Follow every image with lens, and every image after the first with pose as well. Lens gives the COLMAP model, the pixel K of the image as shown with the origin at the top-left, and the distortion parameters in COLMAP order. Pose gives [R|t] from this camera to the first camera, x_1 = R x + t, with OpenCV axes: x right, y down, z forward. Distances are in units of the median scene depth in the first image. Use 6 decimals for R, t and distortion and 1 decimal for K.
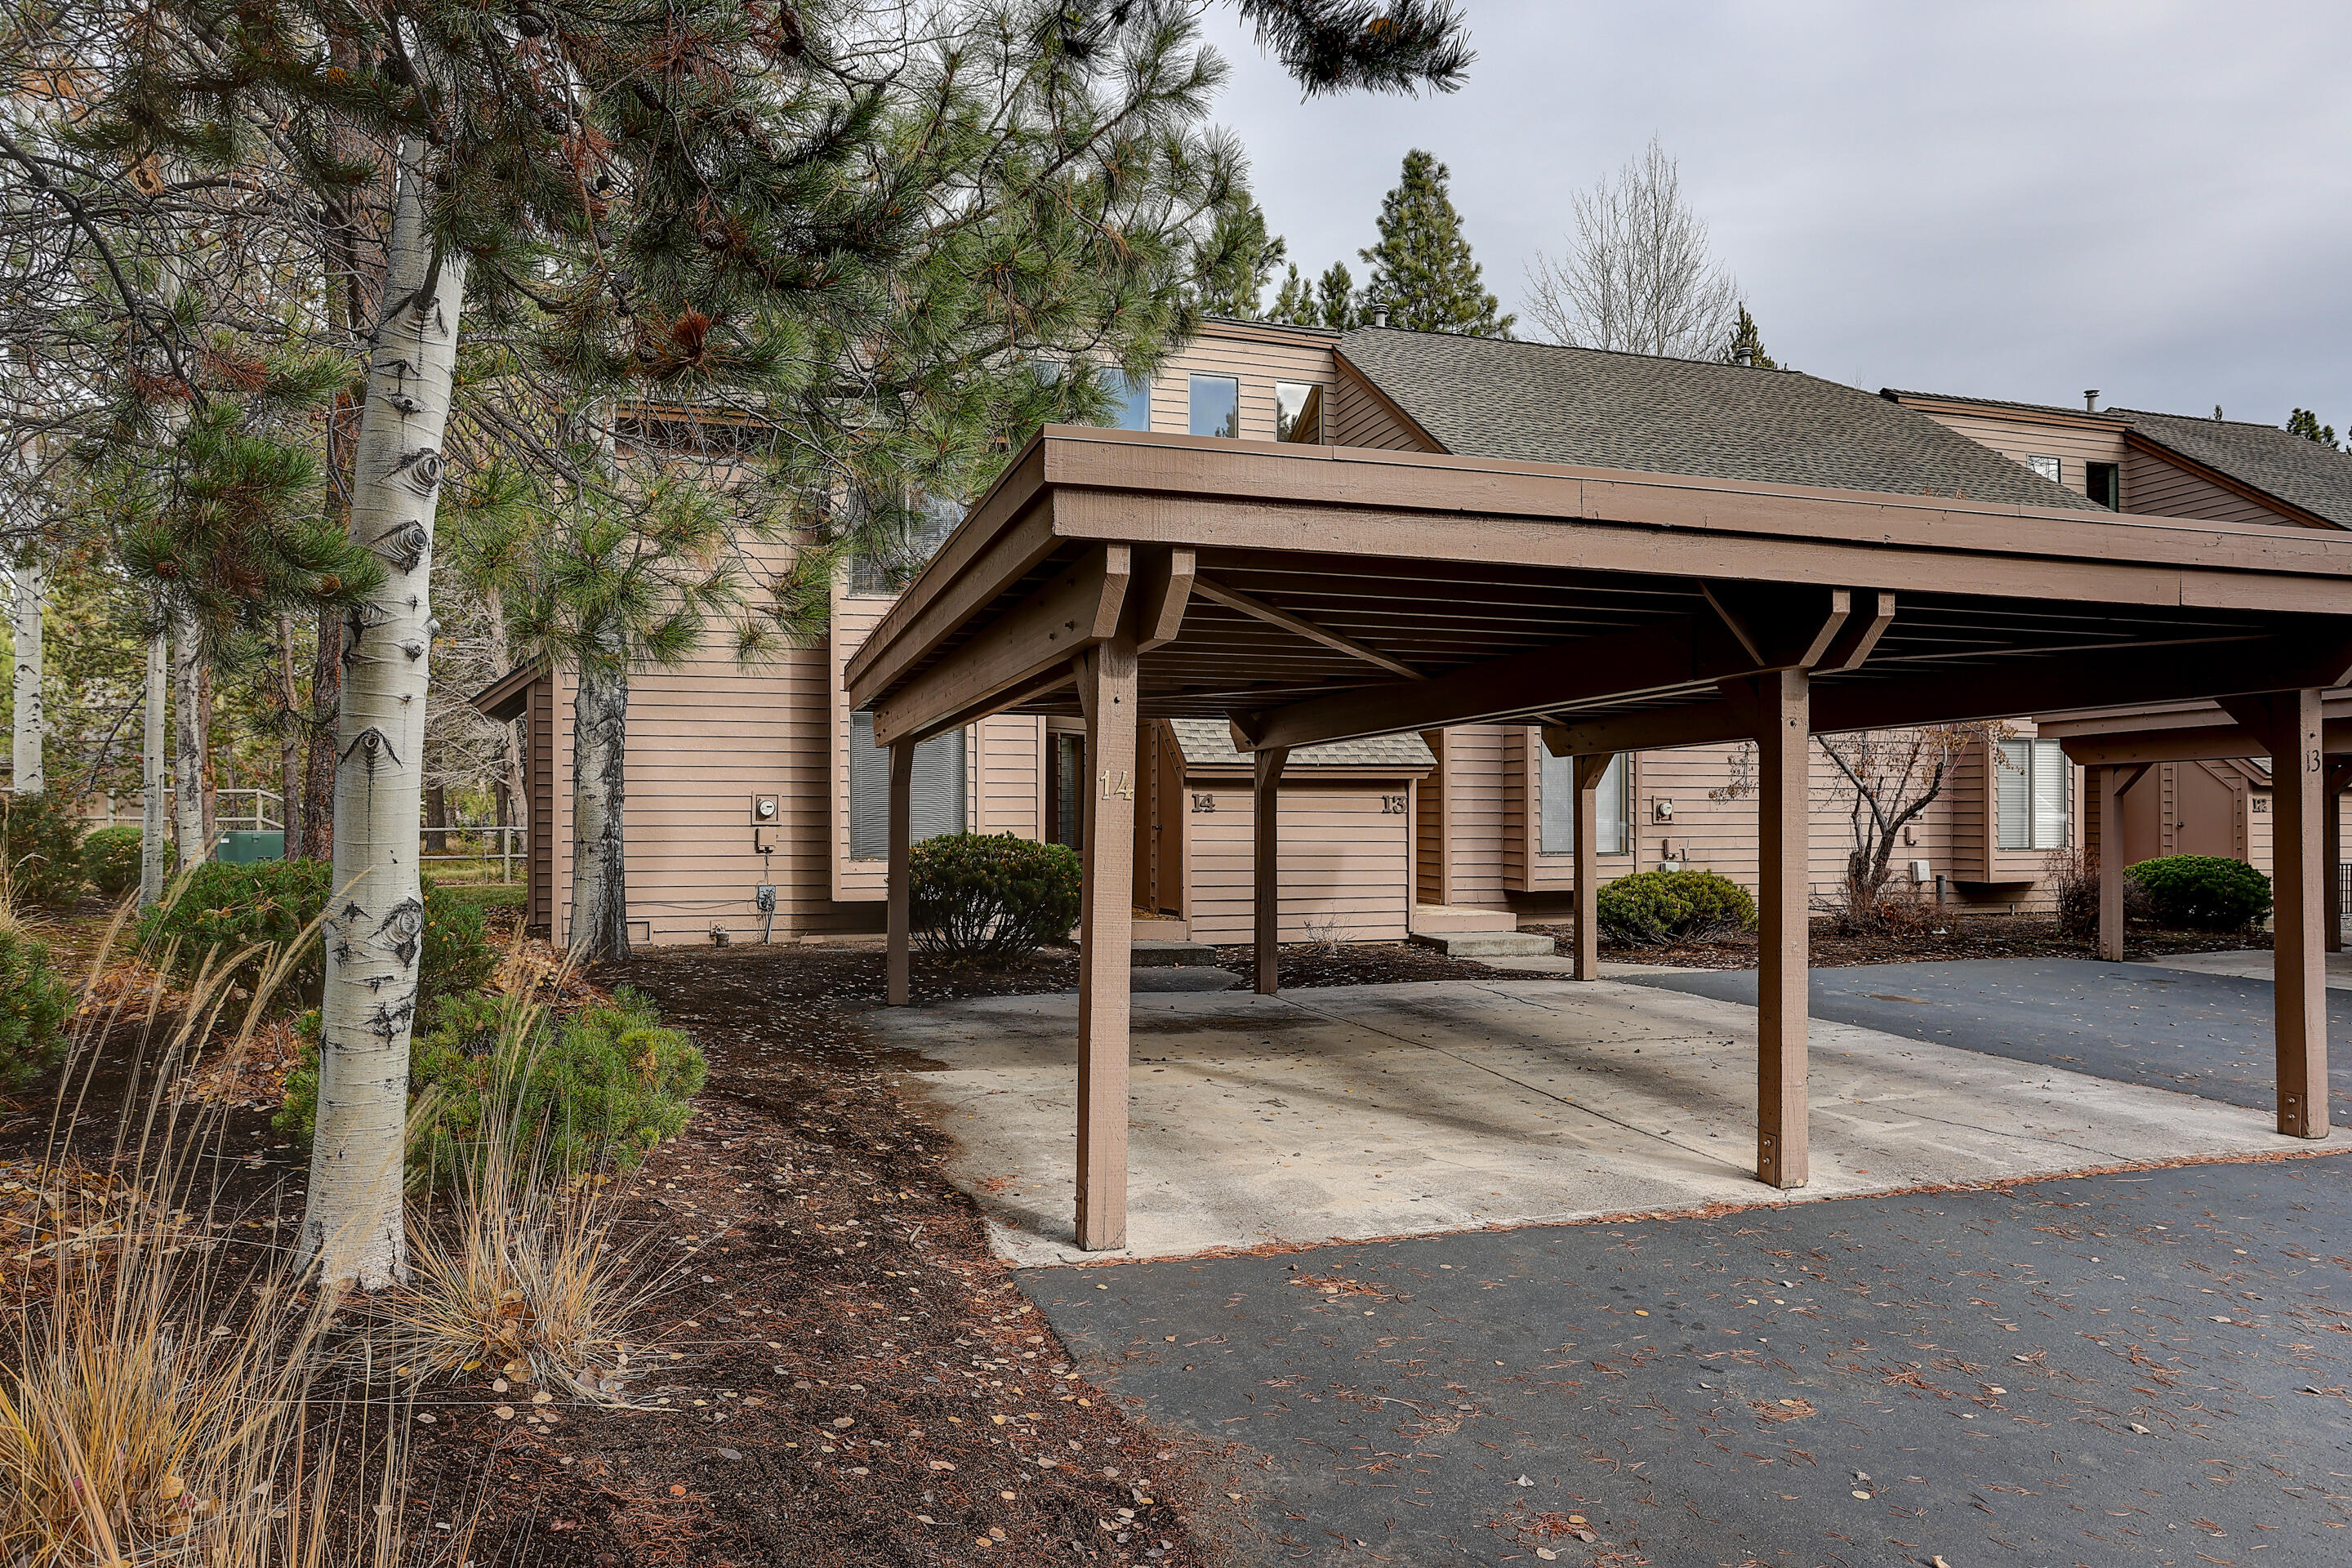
lens RADIAL K [[1544.9, 0, 1179.9], [0, 1544.9, 782.9], [0, 0, 1]] dist [-0.034867, 0.004706]
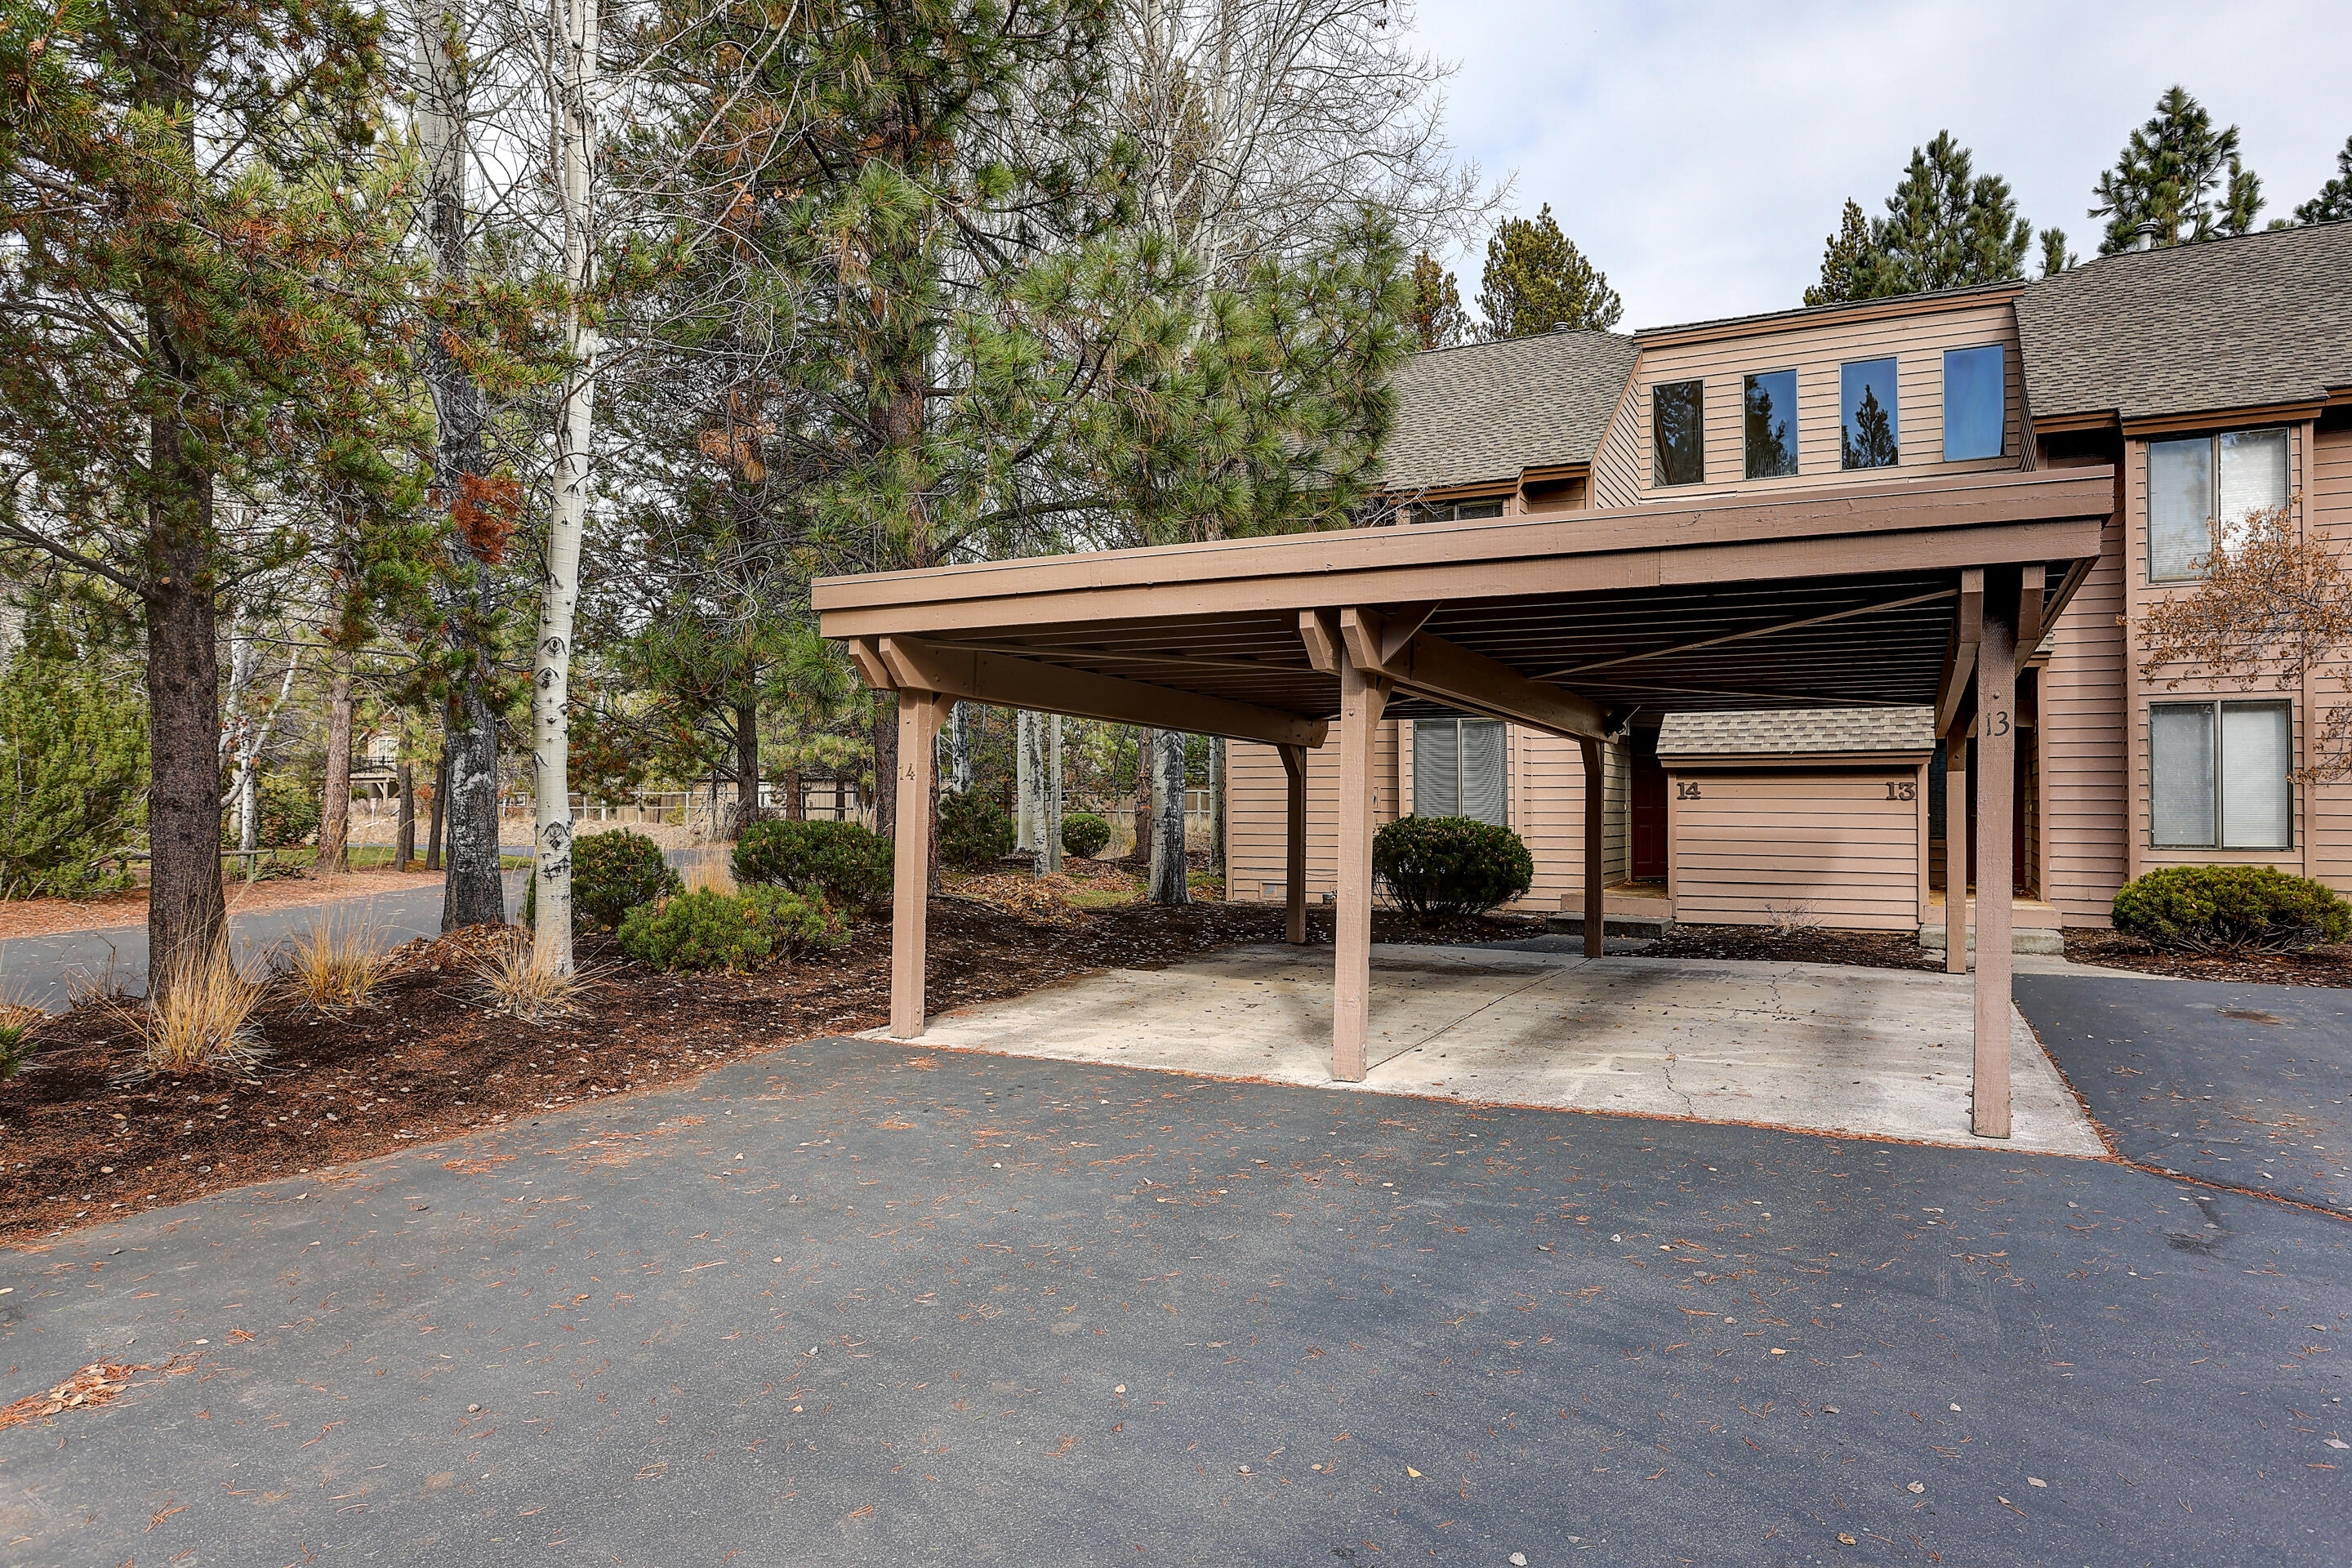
lens RADIAL K [[1544.9, 0, 1178.1], [0, 1544.9, 789.6], [0, 0, 1]] dist [-0.034867, 0.004706]
pose [[0.692482, -0.009694, -0.721370, 0.541181], [0.010760, 0.999937, -0.003109, 0.011755], [0.721355, -0.005609, 0.692543, 0.006284]]
